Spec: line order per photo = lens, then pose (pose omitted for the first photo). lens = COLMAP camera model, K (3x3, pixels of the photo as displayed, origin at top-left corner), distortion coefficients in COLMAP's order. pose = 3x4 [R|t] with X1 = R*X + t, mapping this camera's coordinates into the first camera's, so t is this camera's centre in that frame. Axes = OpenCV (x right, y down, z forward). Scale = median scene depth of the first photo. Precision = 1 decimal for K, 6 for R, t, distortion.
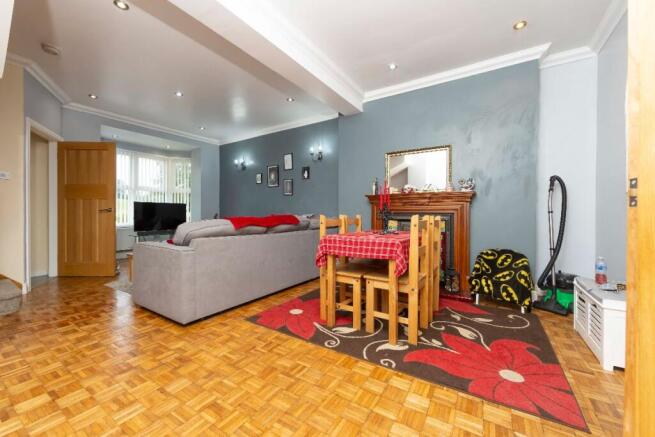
lens RADIAL K [[264.4, 0, 331.2], [0, 264.4, 217.6], [0, 0, 1]] dist [-0.002807, -0.000554]
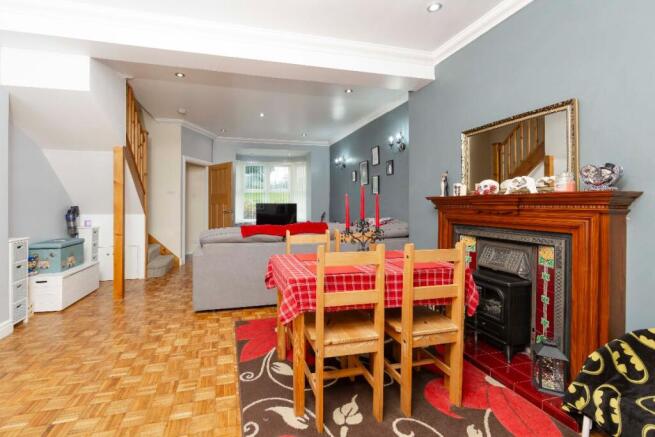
lens RADIAL K [[275.5, 0, 285.6], [0, 275.5, 205.4], [0, 0, 1]] dist [-0.000833, -0.000432]
pose [[0.708034, 0.000689, -0.706178, 0.384012], [-0.008974, 0.999928, -0.008022, -0.053699], [0.706121, 0.012017, 0.707989, 0.207650]]
